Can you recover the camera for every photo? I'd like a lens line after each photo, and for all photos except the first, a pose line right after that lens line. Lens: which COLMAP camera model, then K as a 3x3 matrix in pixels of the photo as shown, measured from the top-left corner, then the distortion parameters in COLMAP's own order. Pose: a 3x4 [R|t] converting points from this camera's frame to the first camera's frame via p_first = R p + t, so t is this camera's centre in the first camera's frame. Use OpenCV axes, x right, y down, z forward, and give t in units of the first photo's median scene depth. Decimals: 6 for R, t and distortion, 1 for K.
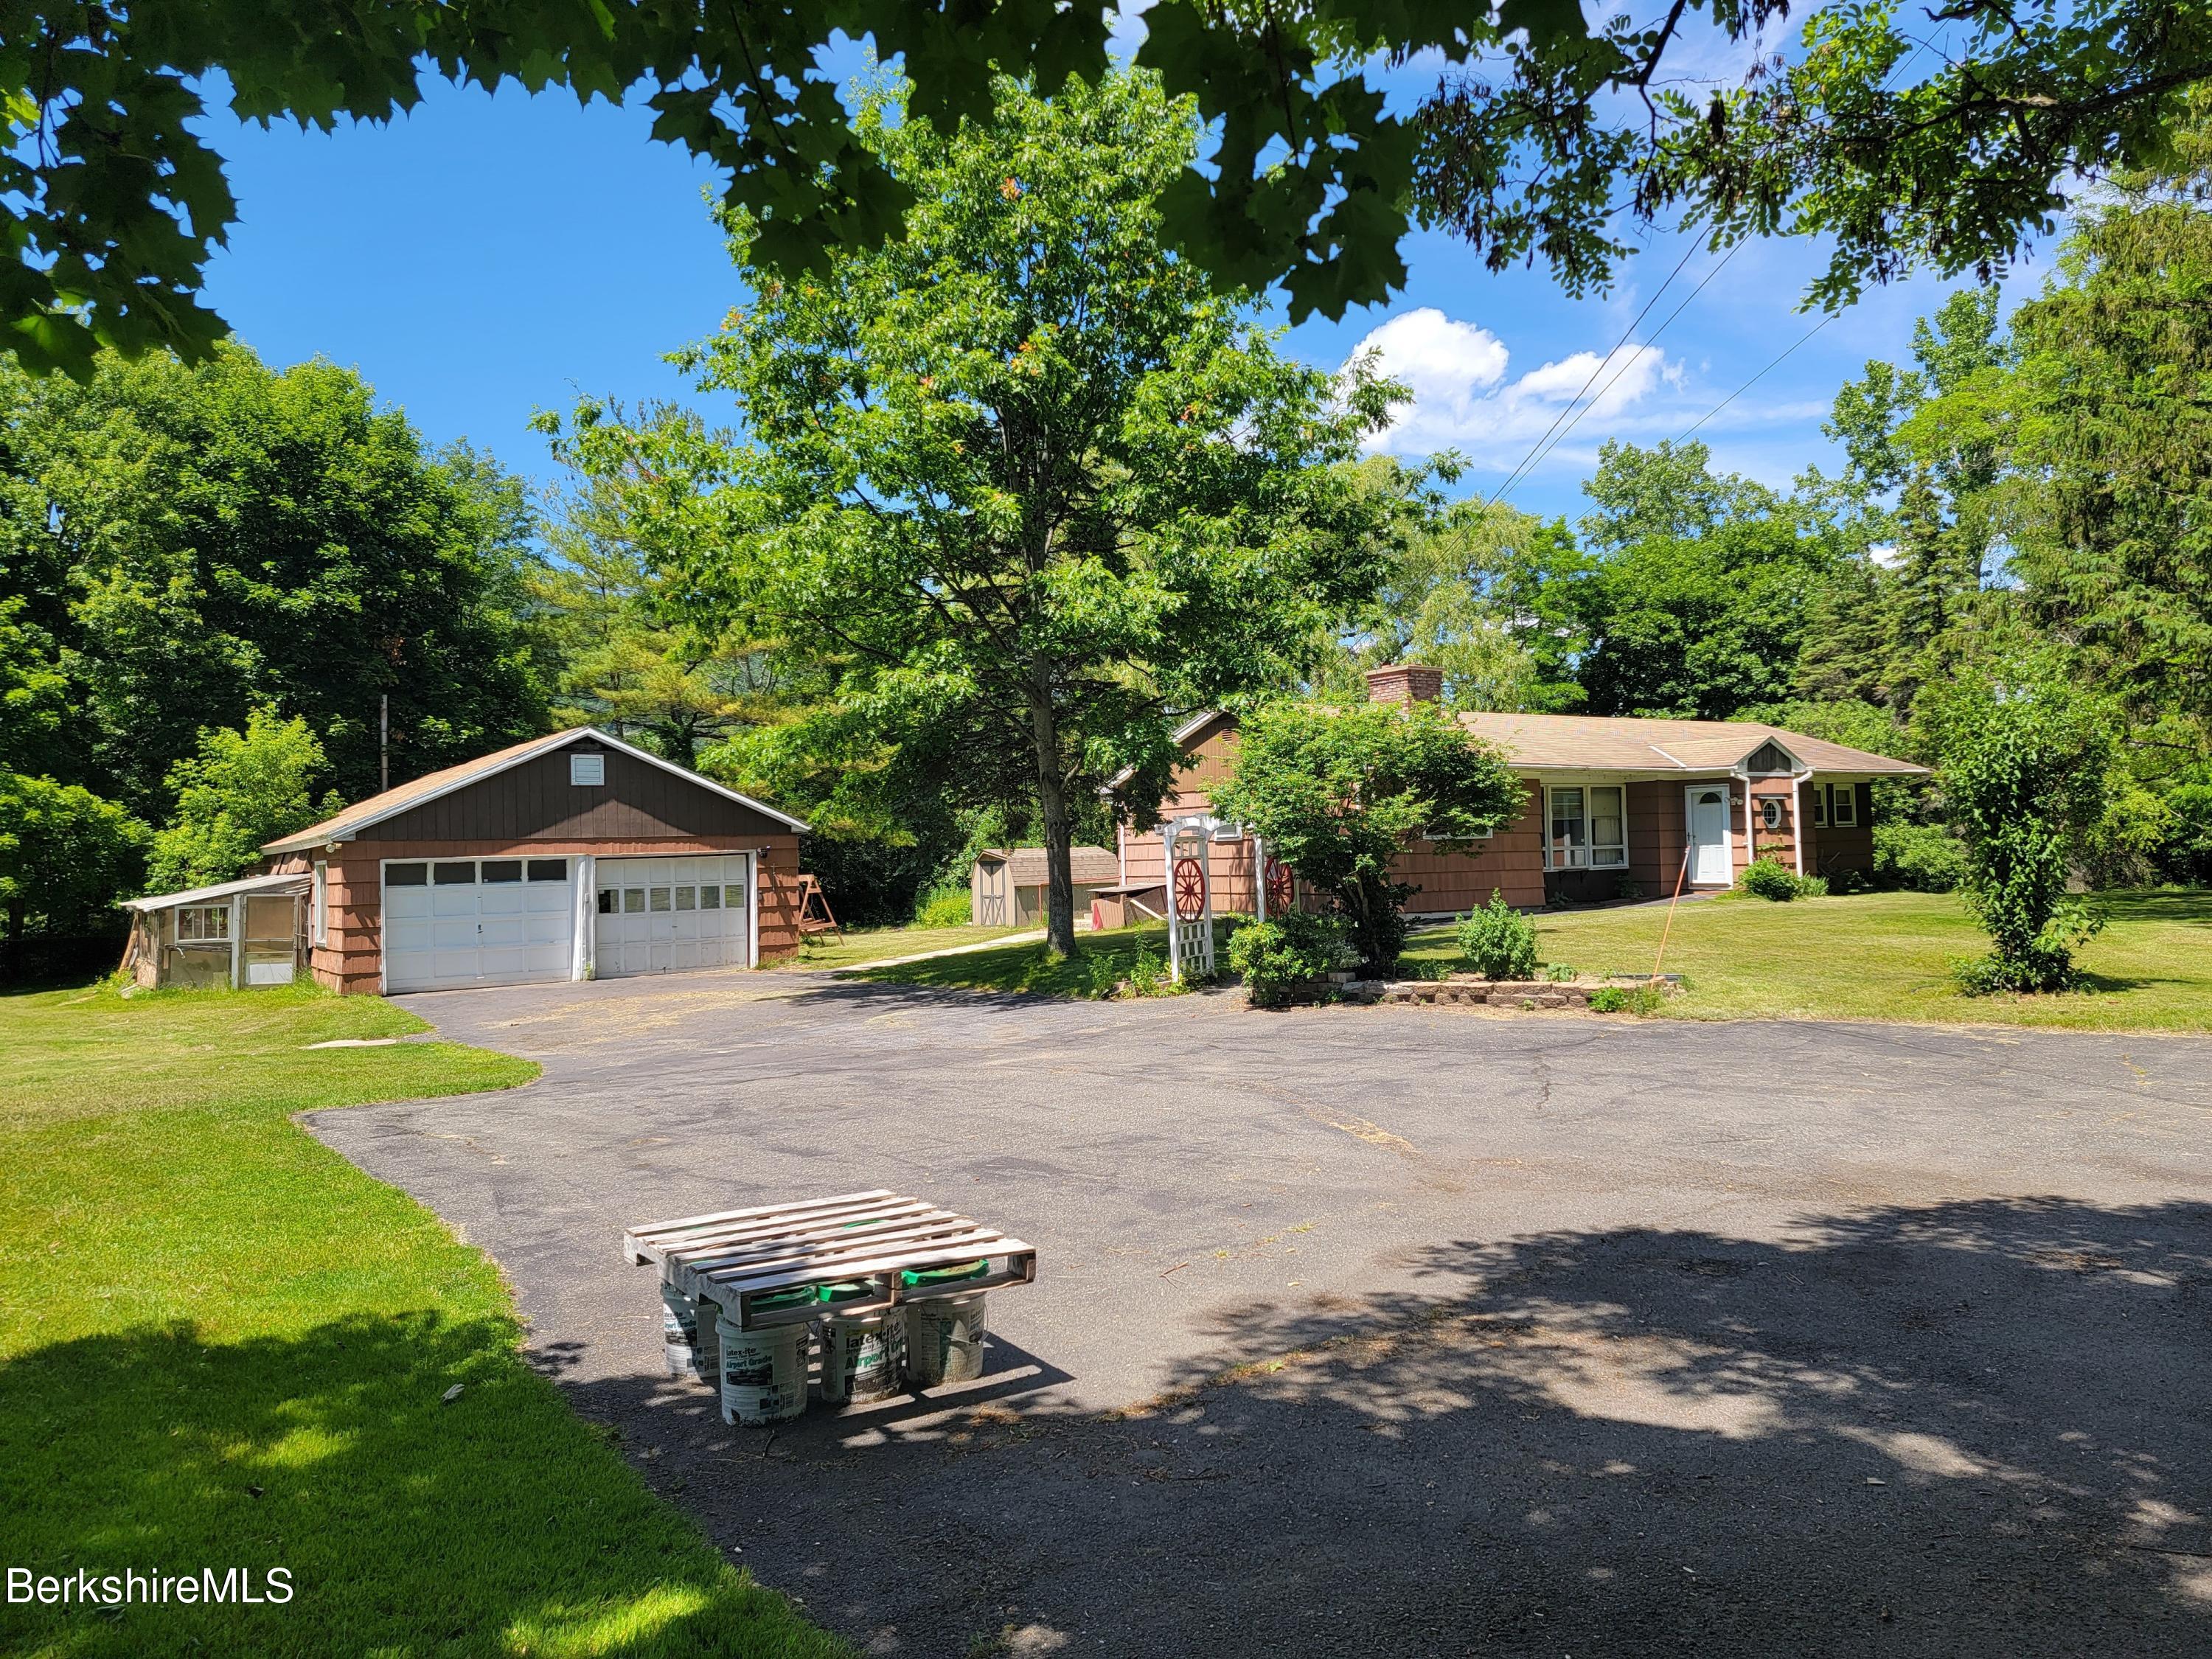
lens RADIAL K [[1561.1, 0, 1169.4], [0, 1561.1, 820.2], [0, 0, 1]] dist [0.072050, -0.053227]
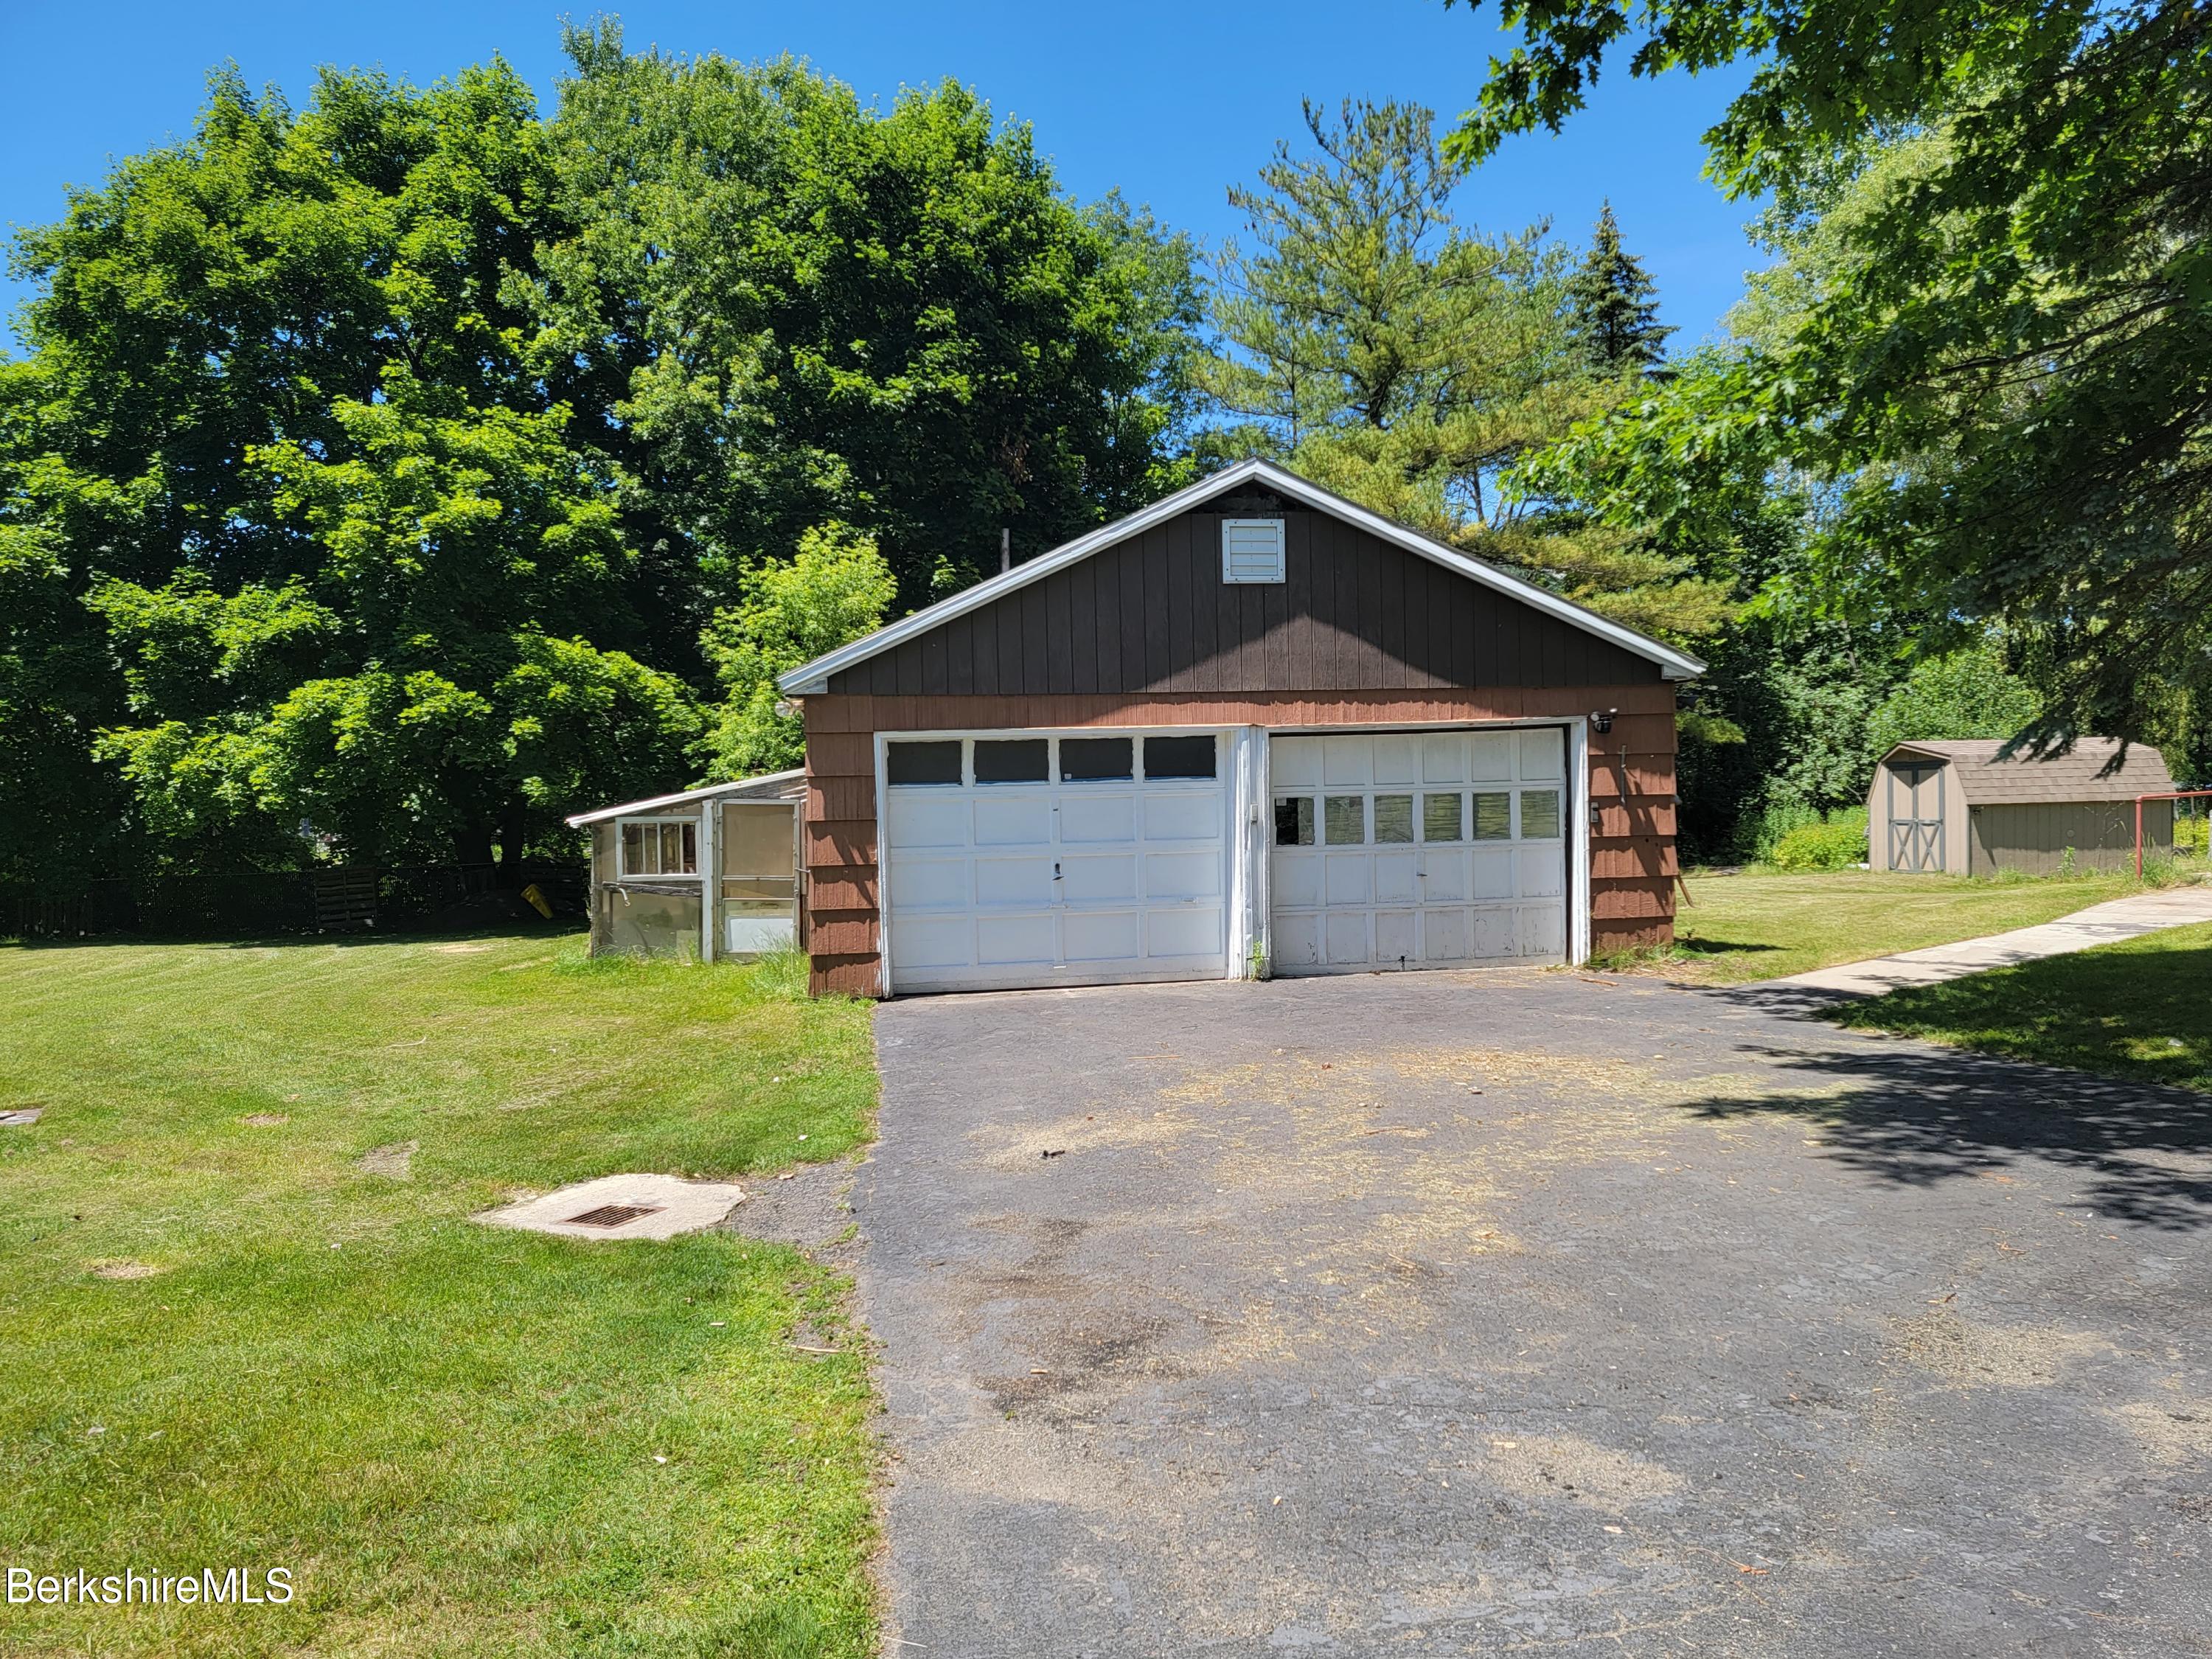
lens RADIAL K [[1561.1, 0, 1169.4], [0, 1561.1, 820.2], [0, 0, 1]] dist [0.072050, -0.053227]
pose [[0.909900, 0.013096, -0.414620, -0.160520], [0.007365, 0.998834, 0.047711, 0.023468], [0.414762, -0.046466, 0.908743, 0.457721]]
